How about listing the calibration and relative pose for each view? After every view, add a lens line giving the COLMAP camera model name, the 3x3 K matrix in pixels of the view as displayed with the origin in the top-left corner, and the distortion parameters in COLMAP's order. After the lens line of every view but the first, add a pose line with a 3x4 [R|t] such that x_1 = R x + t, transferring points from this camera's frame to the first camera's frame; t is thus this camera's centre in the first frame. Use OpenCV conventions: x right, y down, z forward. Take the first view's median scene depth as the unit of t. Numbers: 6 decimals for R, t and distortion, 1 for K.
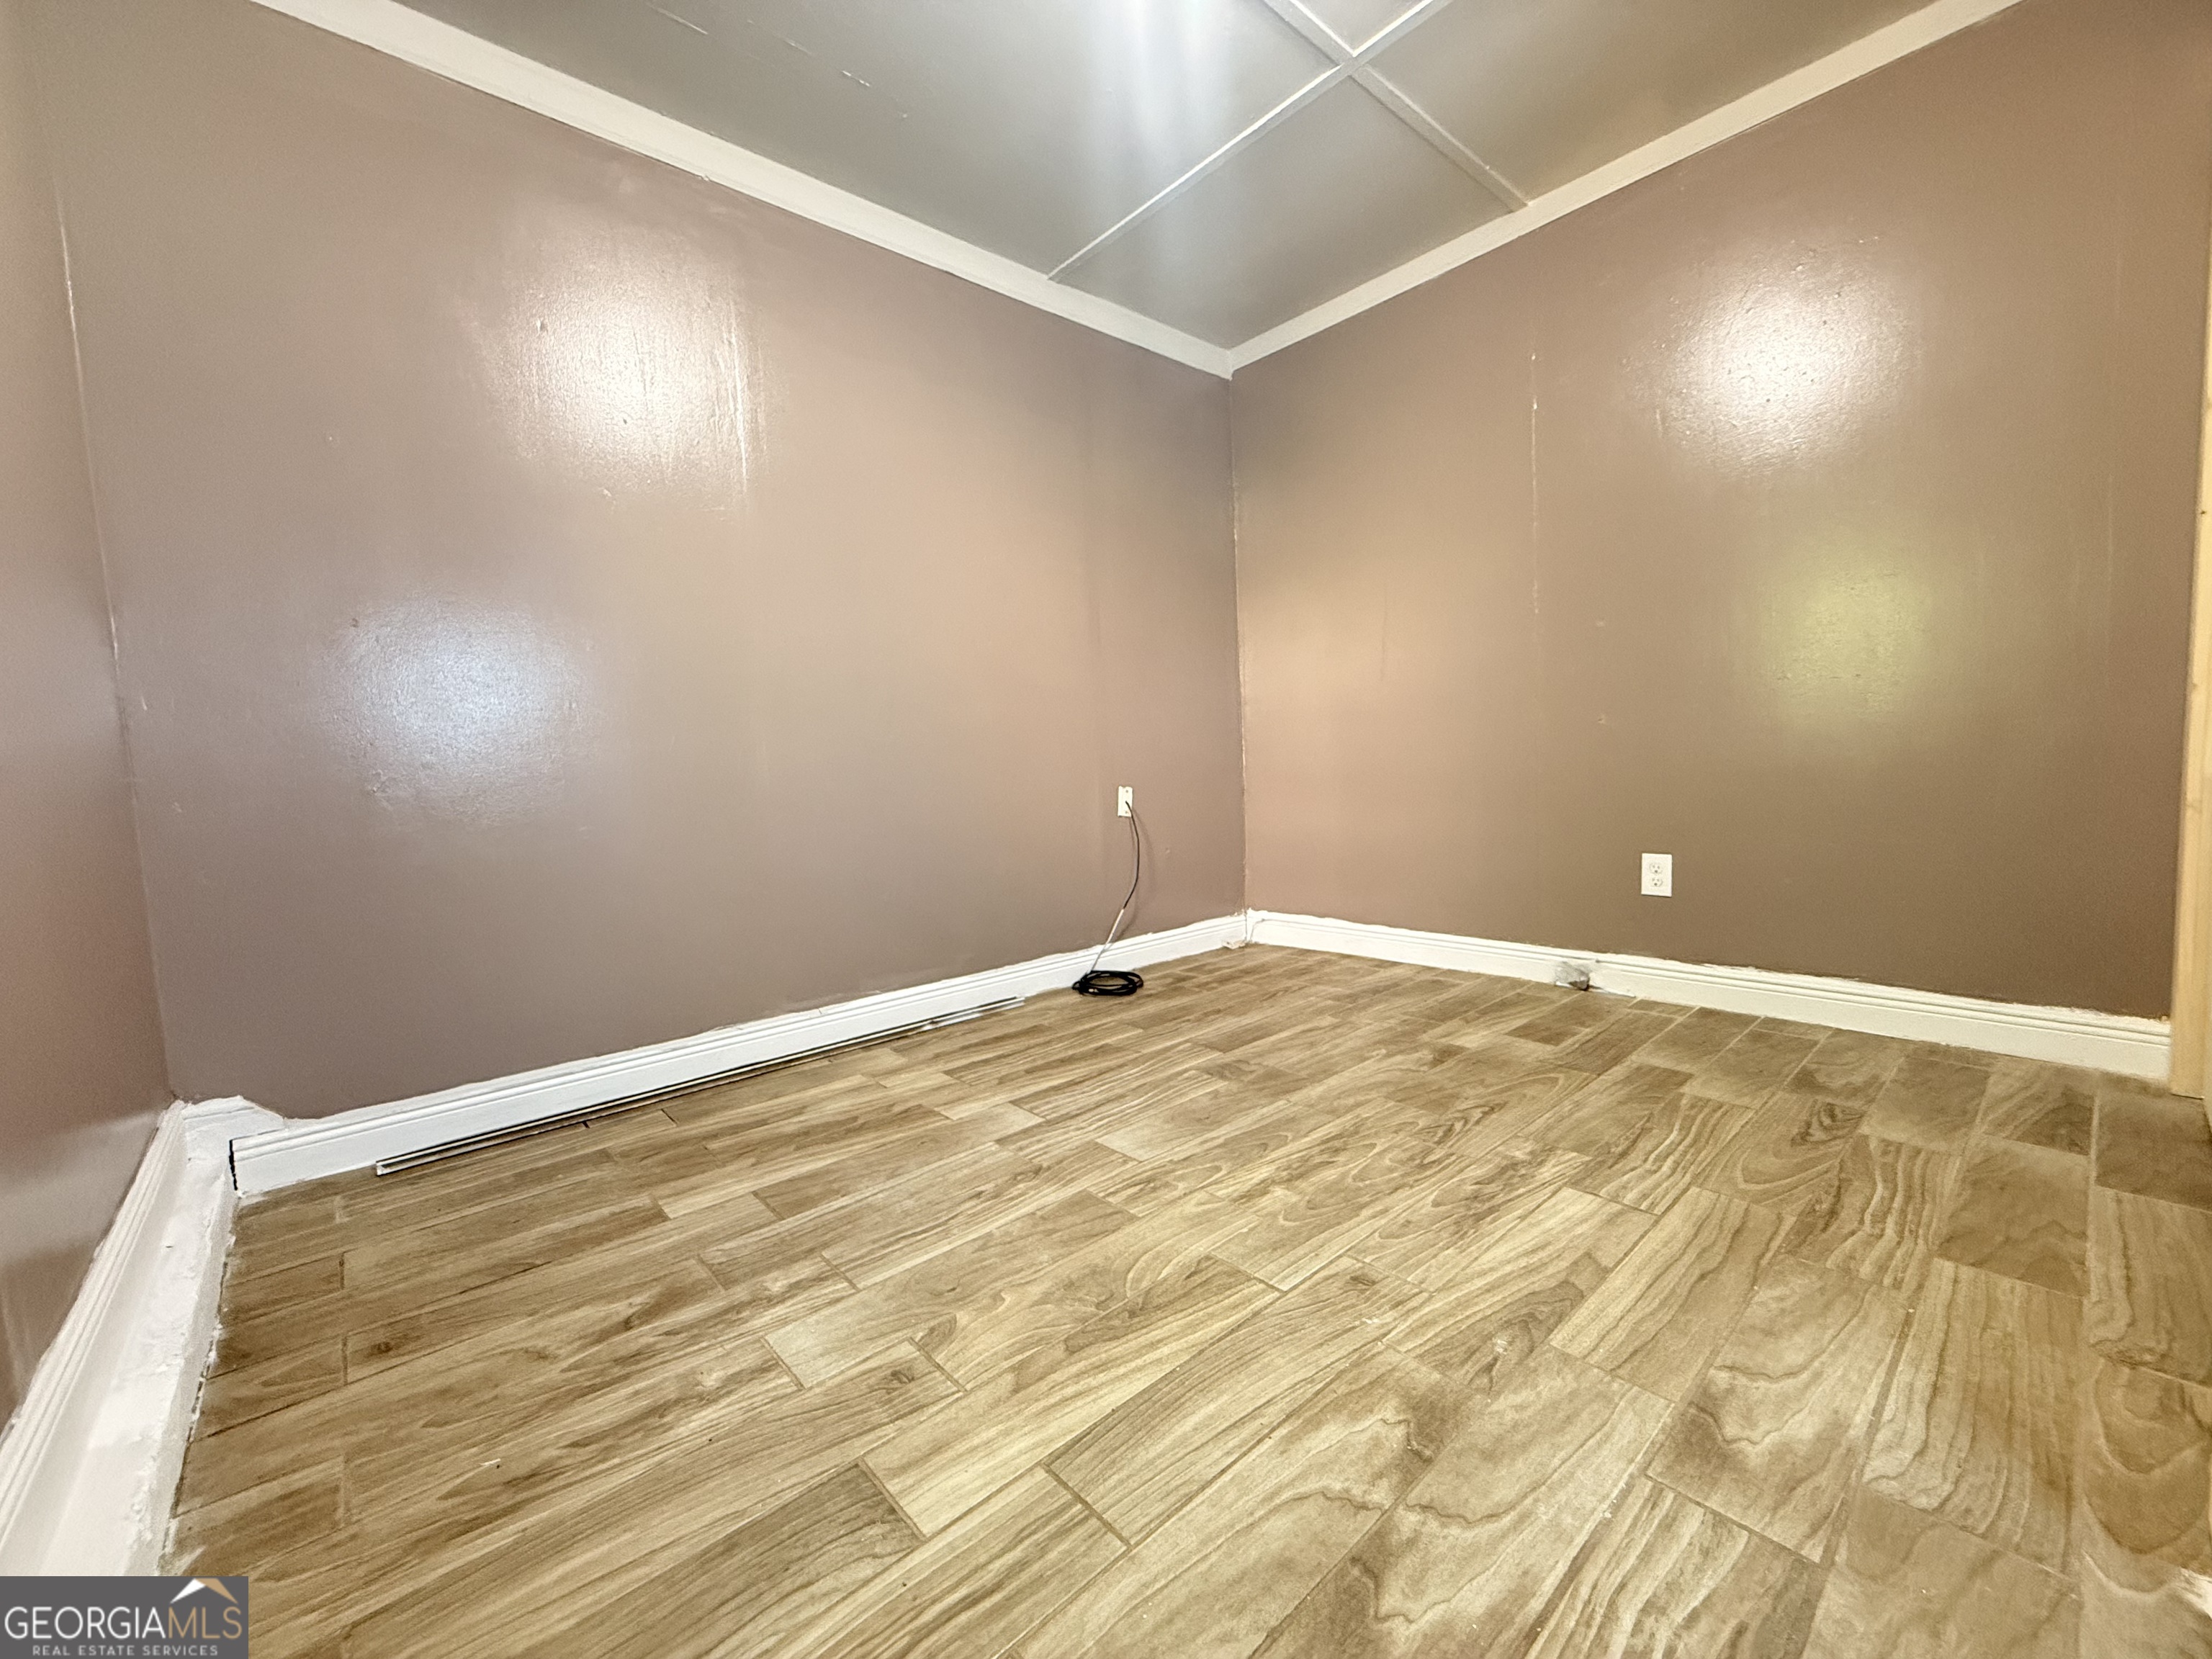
lens RADIAL K [[880.2, 0, 1113.2], [0, 880.2, 829.3], [0, 0, 1]] dist [0.002106, 0.000081]
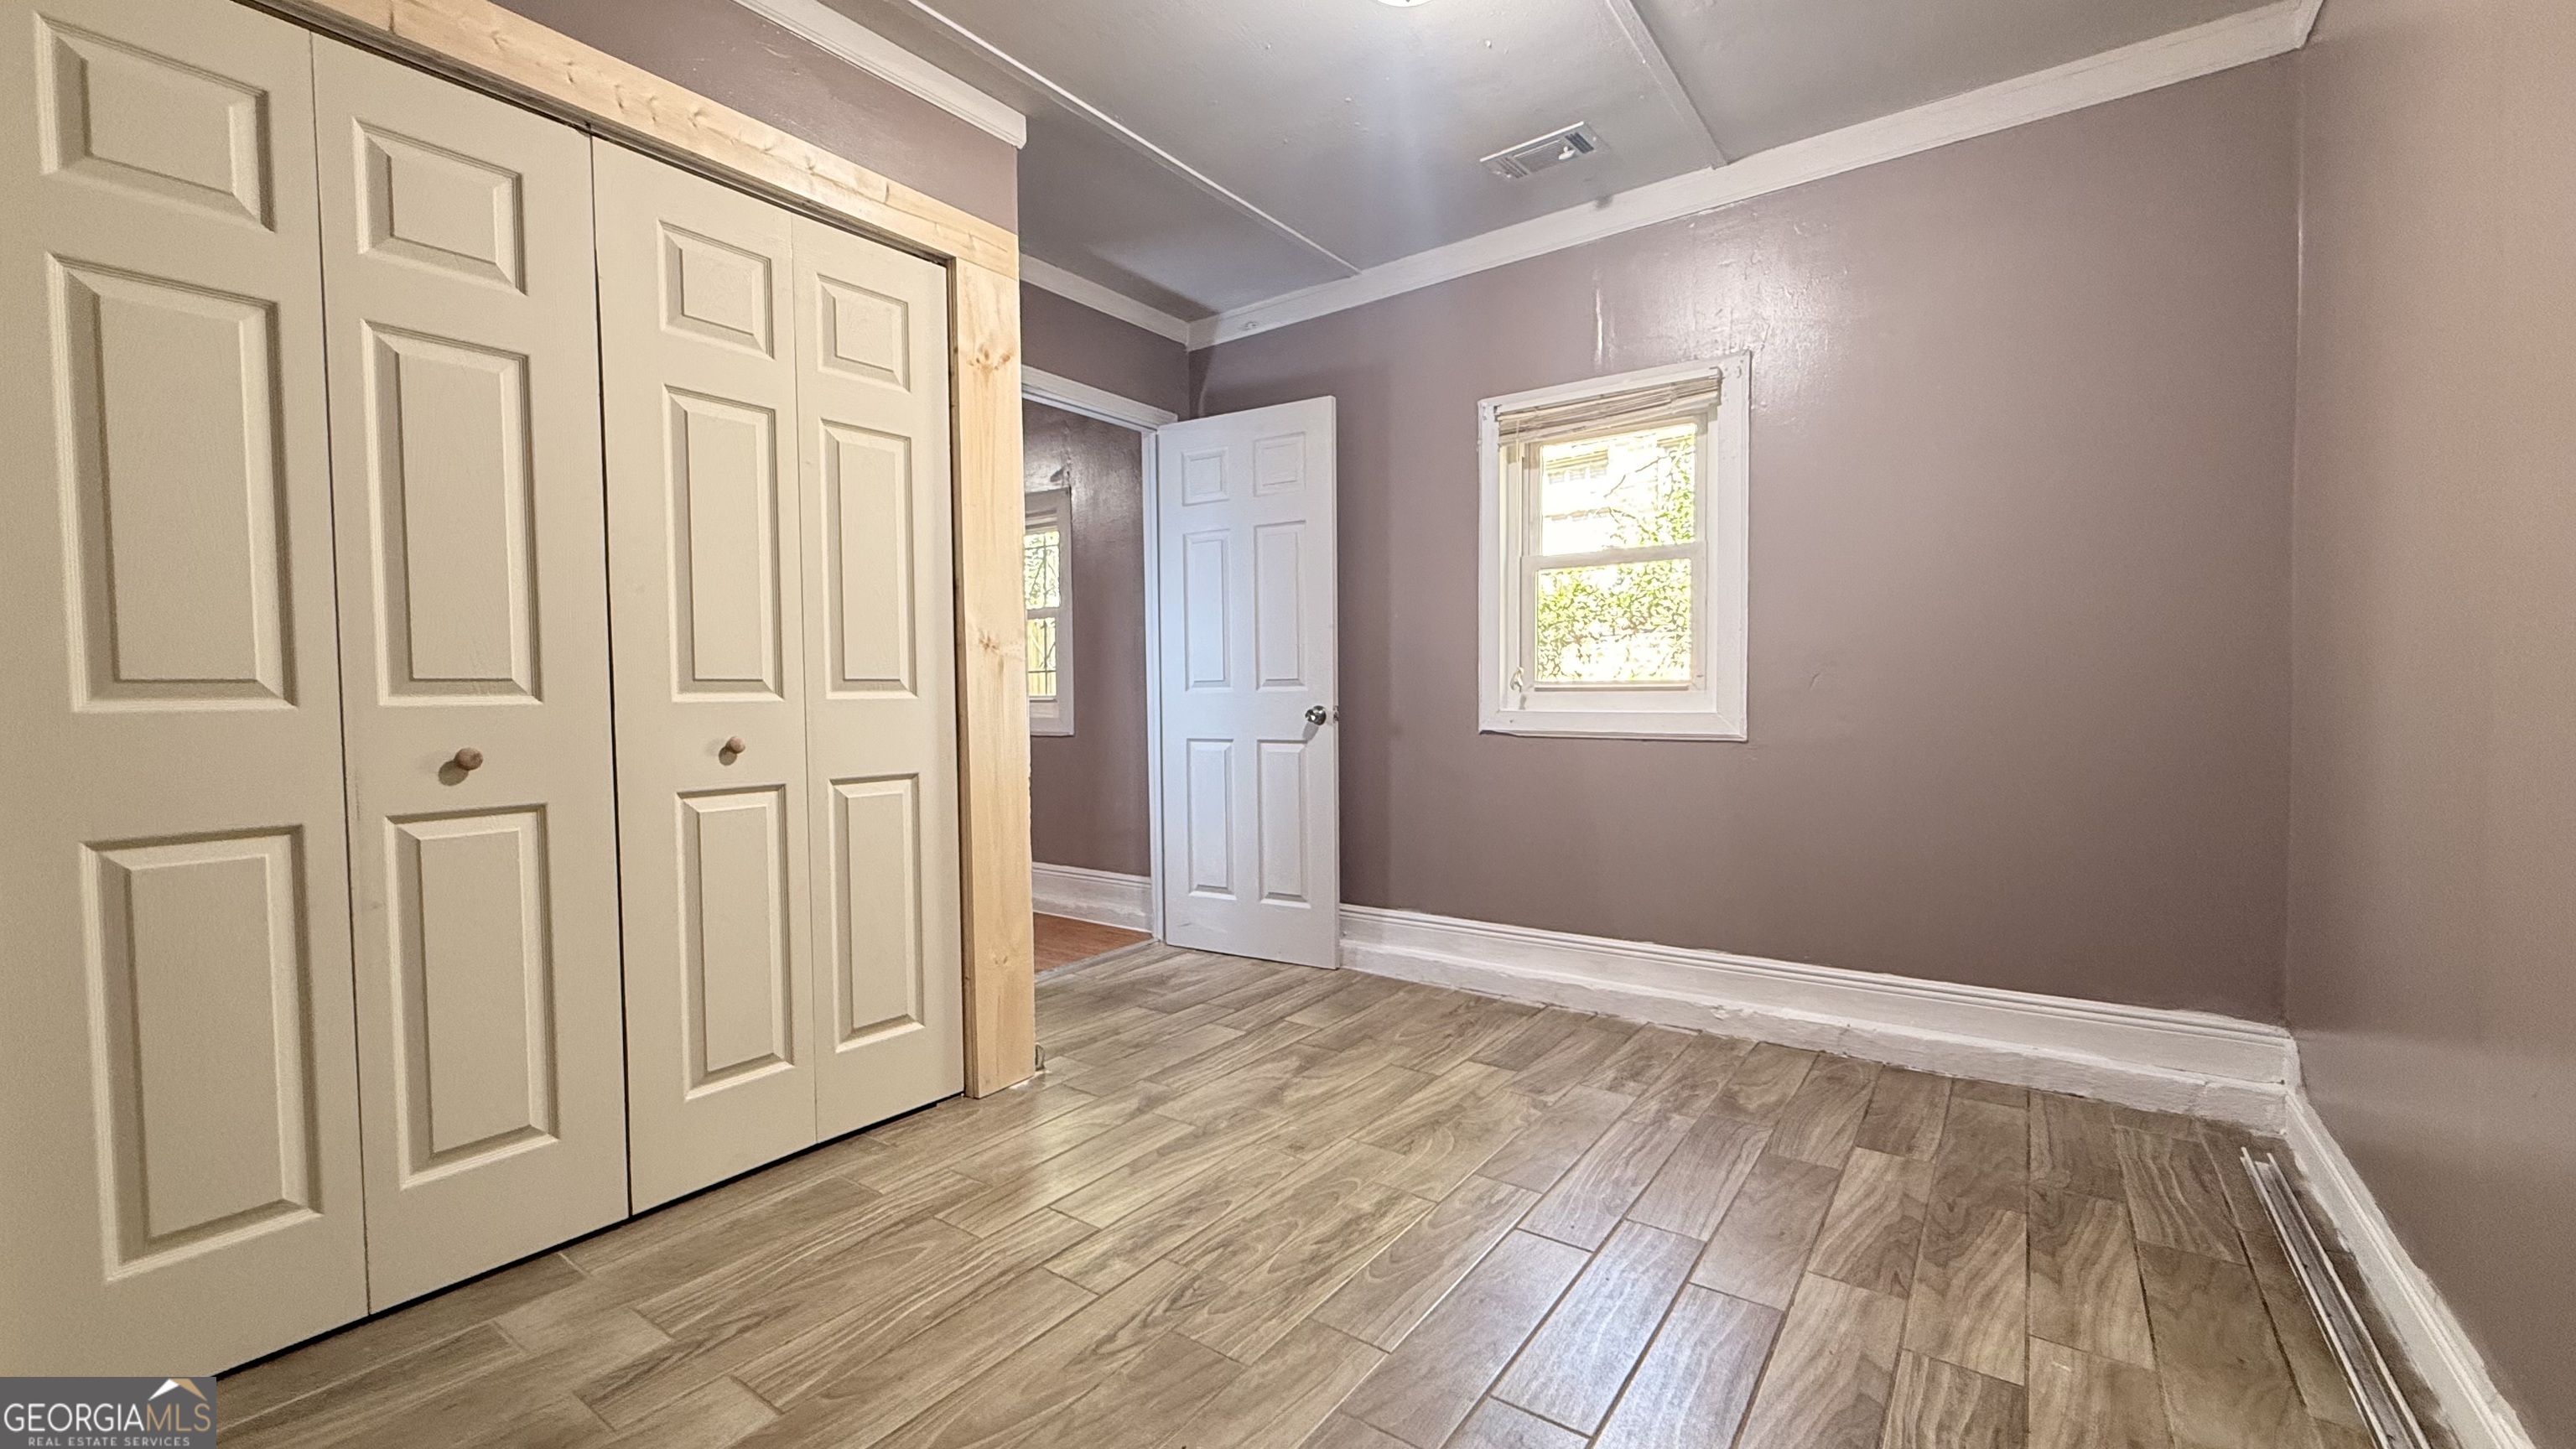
lens RADIAL K [[1025.4, 0, 1296.2], [0, 1025.4, 729.9], [0, 0, 1]] dist [0.000673, 0.000372]
pose [[-0.972655, 0.062911, -0.223574, 0.521157], [0.037649, 0.992592, 0.115512, -0.313904], [0.229185, 0.103936, -0.967818, 2.161071]]
